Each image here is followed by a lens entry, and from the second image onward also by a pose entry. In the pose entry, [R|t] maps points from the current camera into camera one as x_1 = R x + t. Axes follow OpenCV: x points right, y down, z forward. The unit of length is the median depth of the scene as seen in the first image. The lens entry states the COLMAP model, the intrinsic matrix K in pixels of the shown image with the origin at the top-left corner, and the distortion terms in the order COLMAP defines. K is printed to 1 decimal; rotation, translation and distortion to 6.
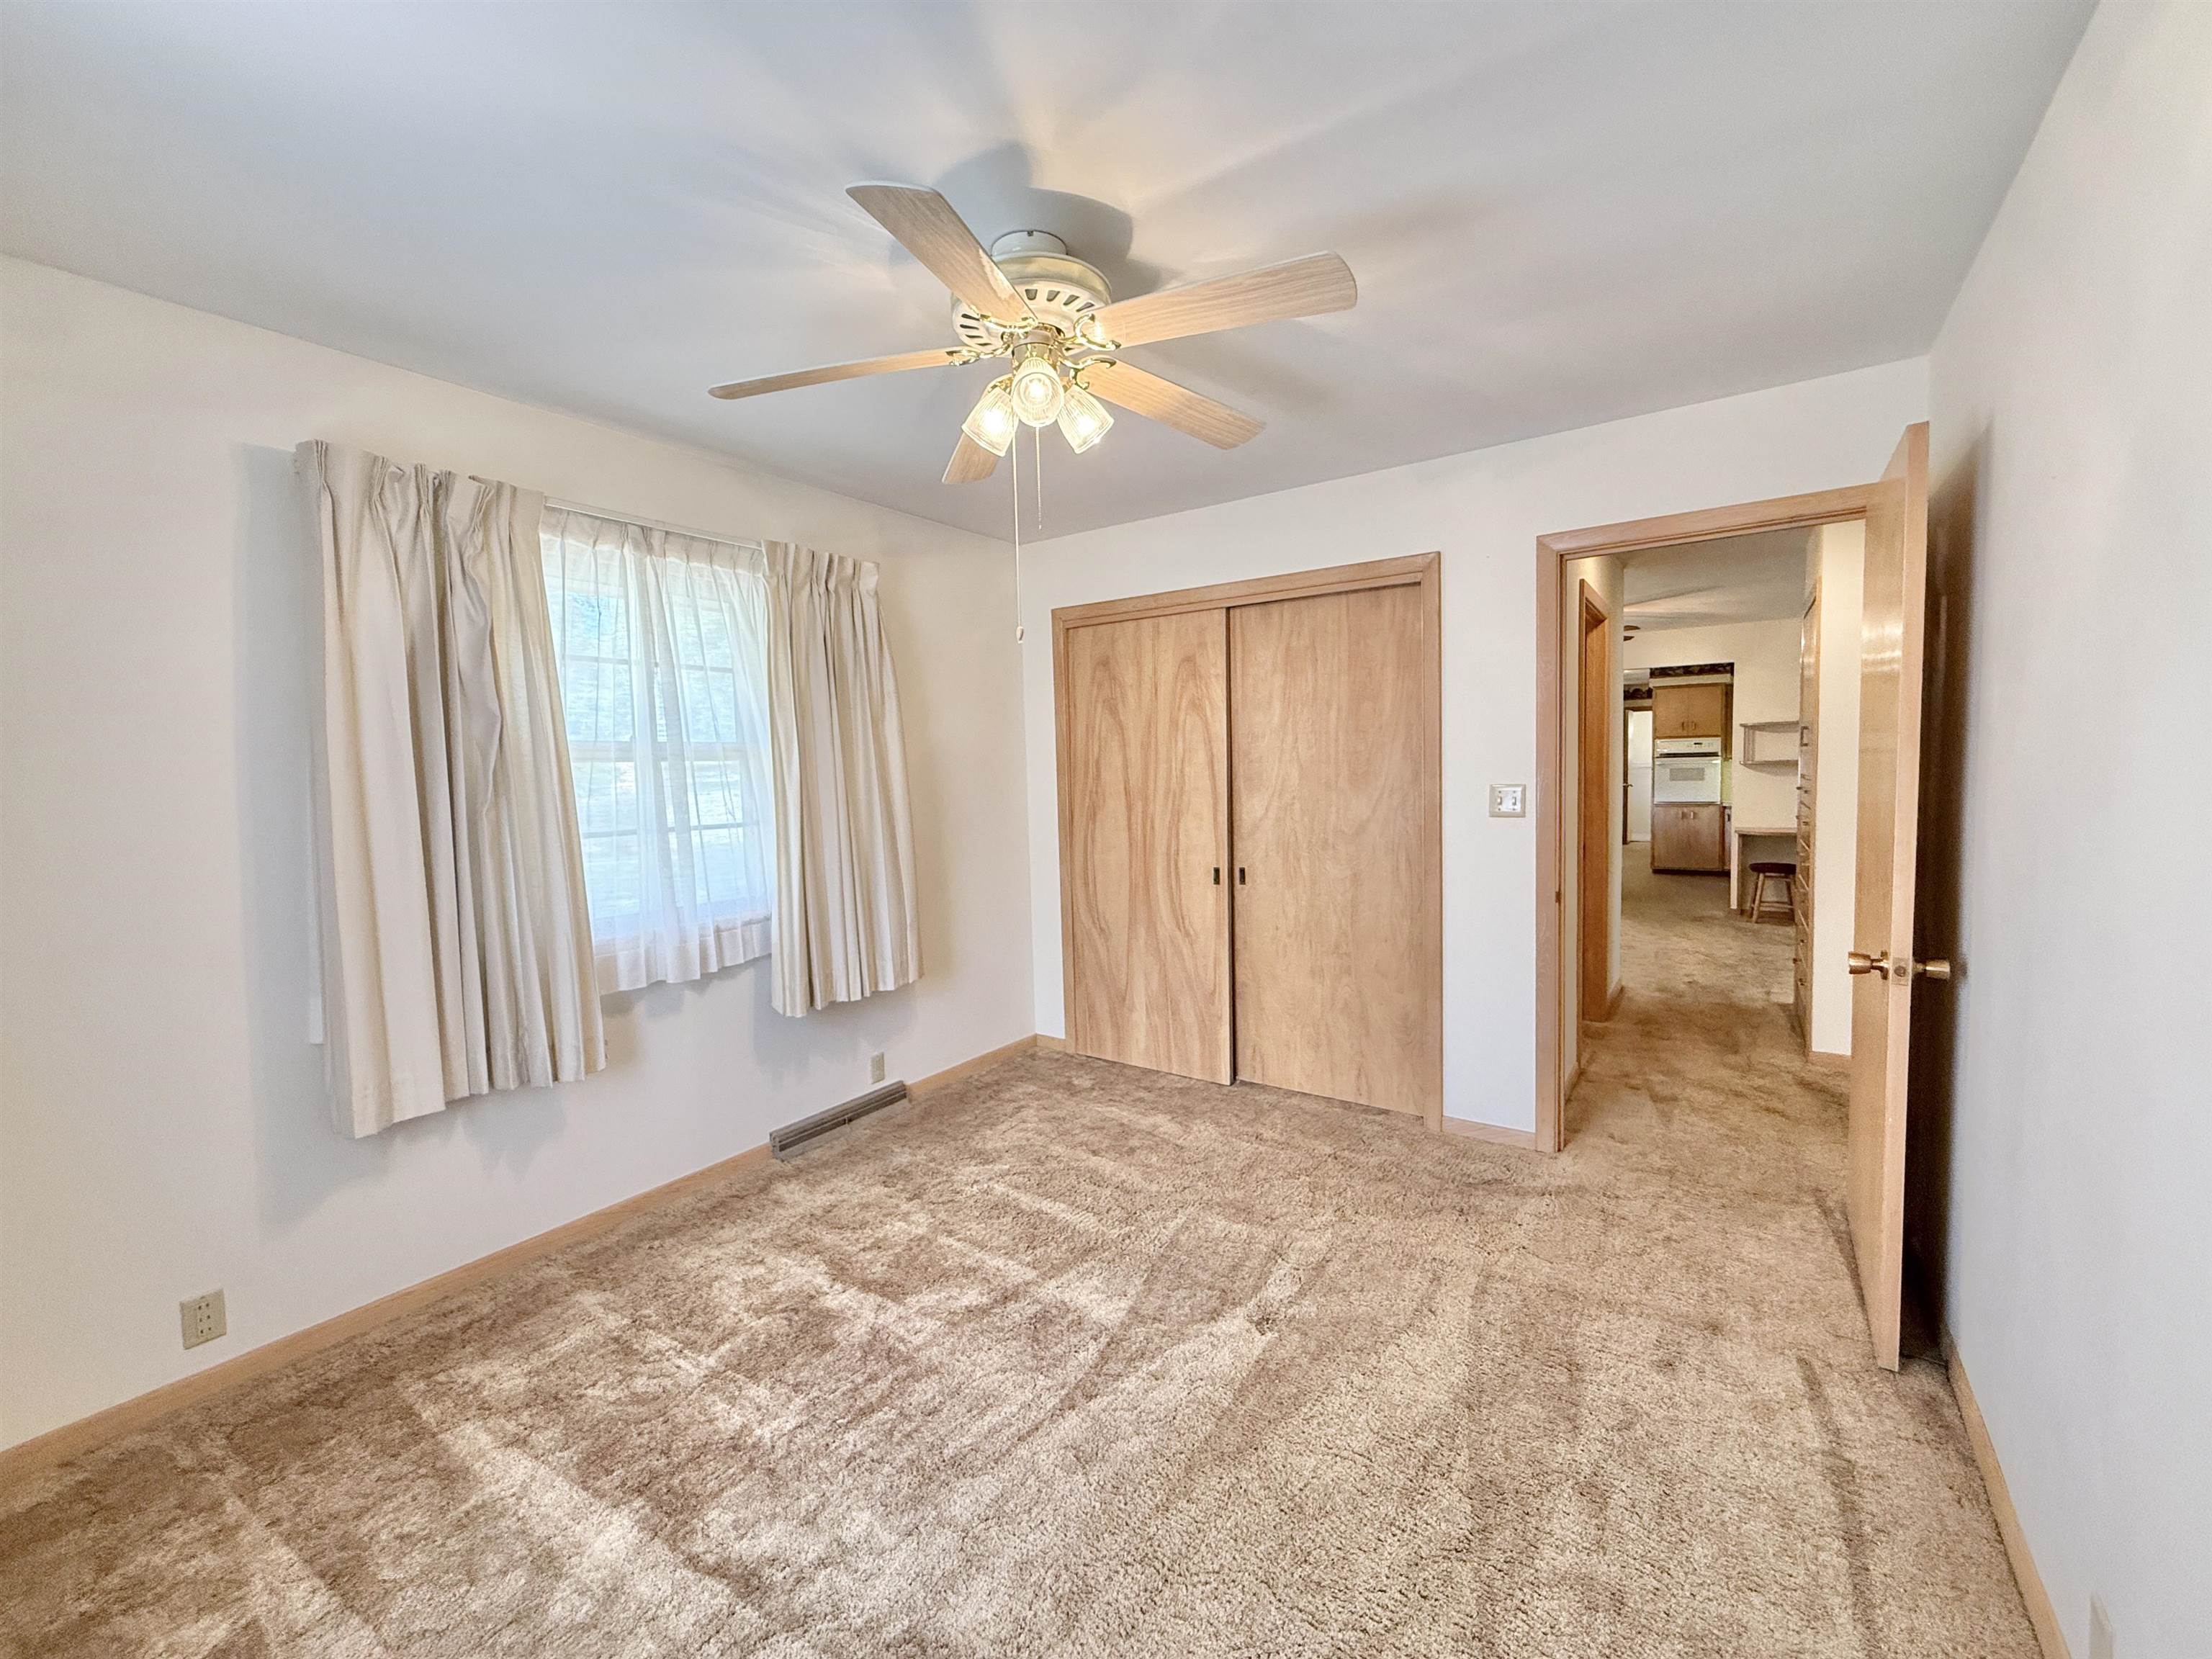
lens RADIAL K [[874.9, 0, 1111.6], [0, 874.9, 818.8], [0, 0, 1]] dist [-0.002212, -0.000377]
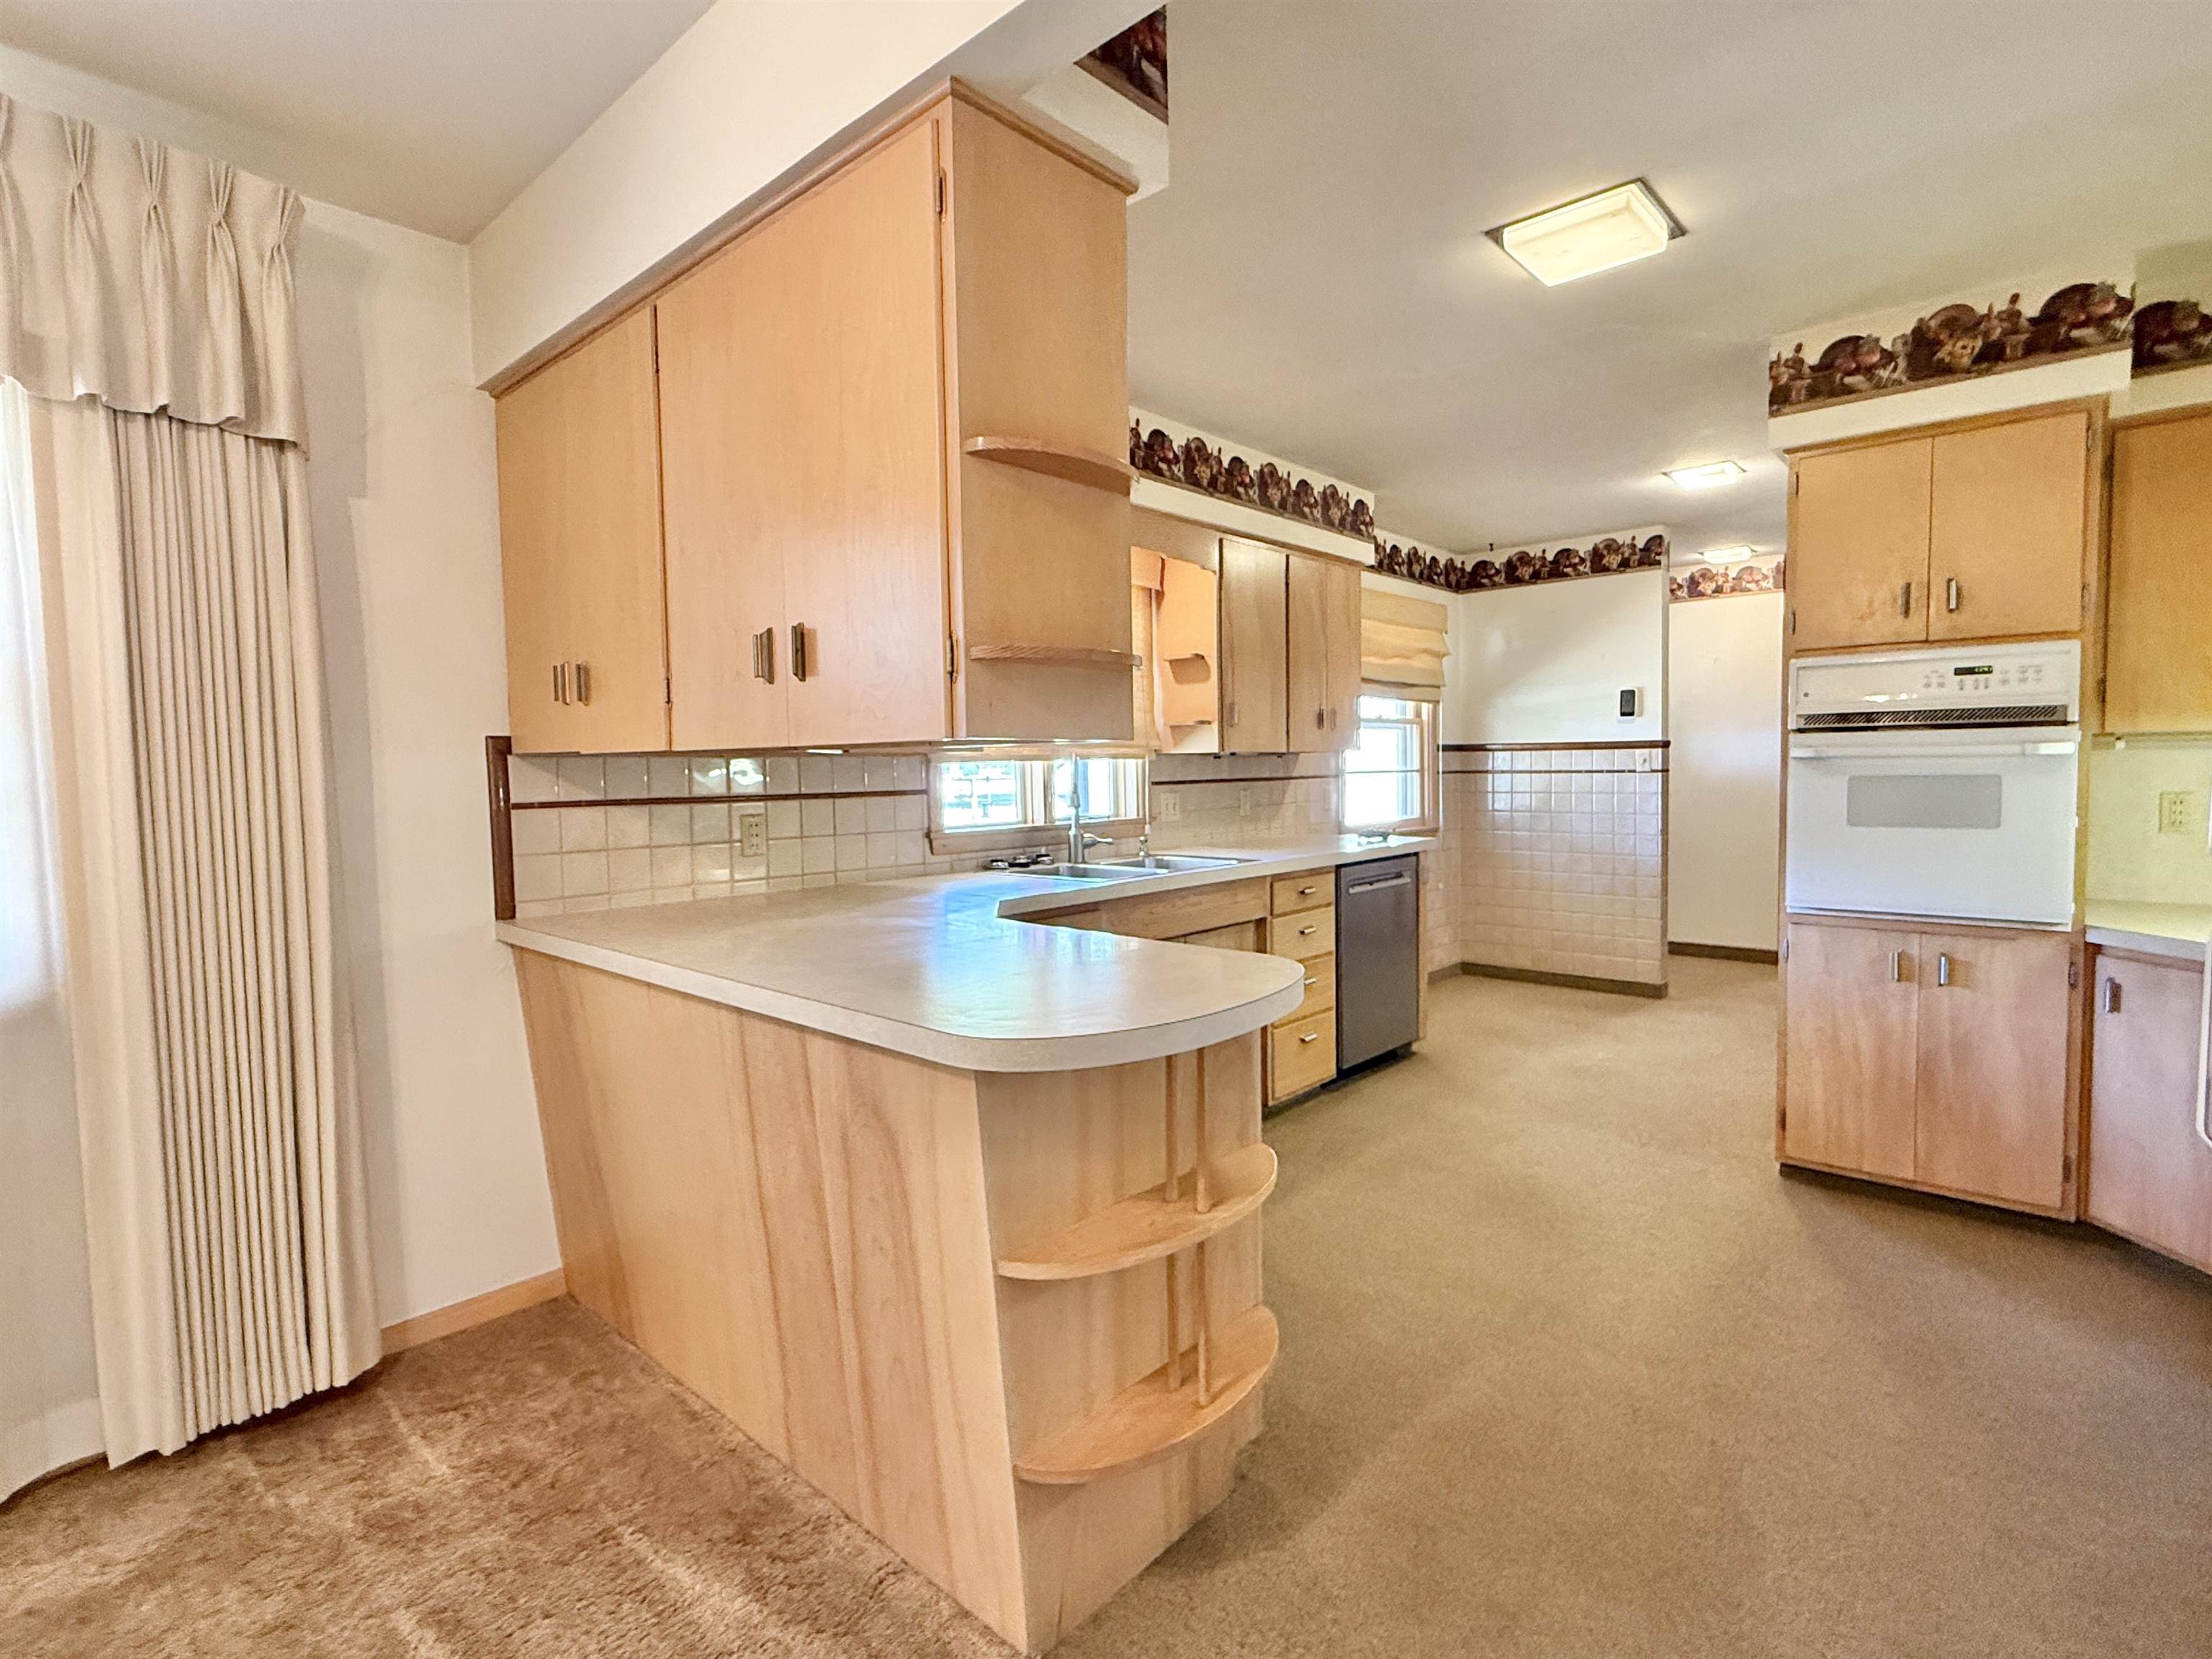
lens RADIAL K [[1077.0, 0, 1098.9], [0, 1077.0, 827.8], [0, 0, 1]] dist [-0.001311, -0.000053]
pose [[0.992855, 0.011694, -0.118749, 0.472027], [-0.011729, 0.999931, 0.000401, -0.040987], [0.118746, 0.000994, 0.992924, 0.684051]]
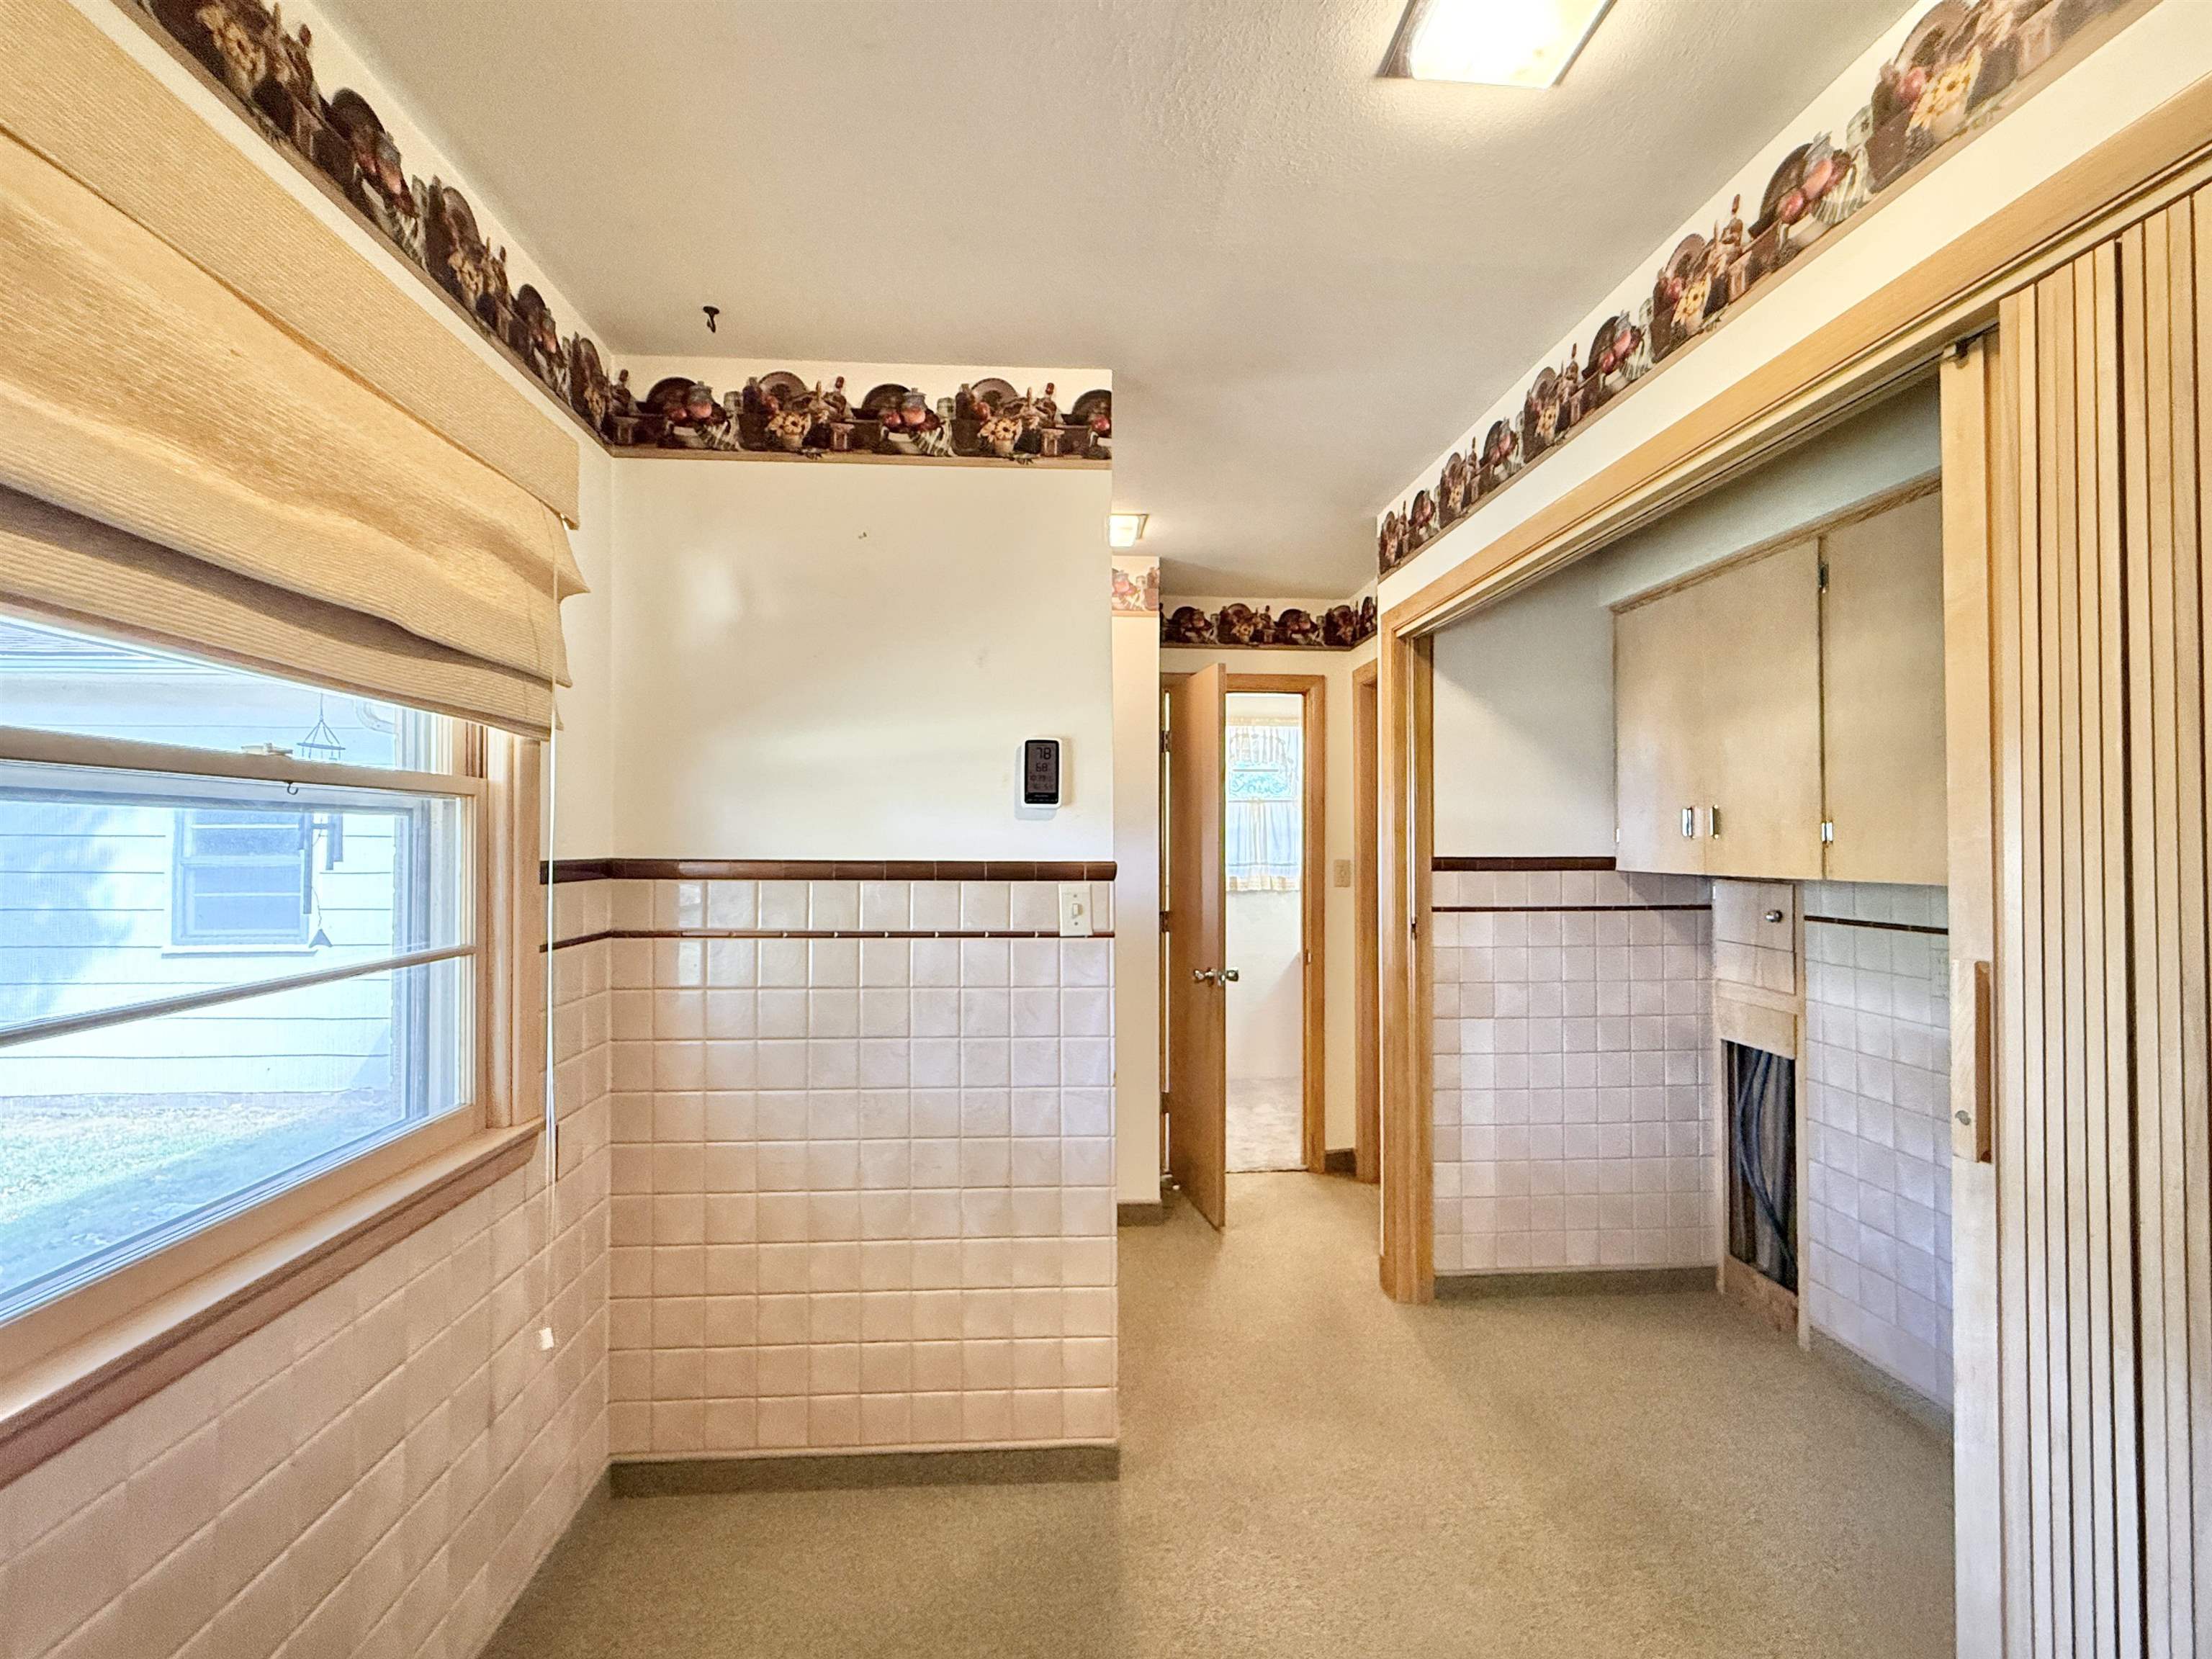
lens RADIAL K [[985.3, 0, 1103.4], [0, 985.3, 828.9], [0, 0, 1]] dist [0.002469, -0.000349]
pose [[0.771573, 0.033804, 0.635242, 0.555618], [0.017839, 0.997045, -0.074724, -0.081658], [-0.635891, 0.068987, 0.768689, 1.115807]]
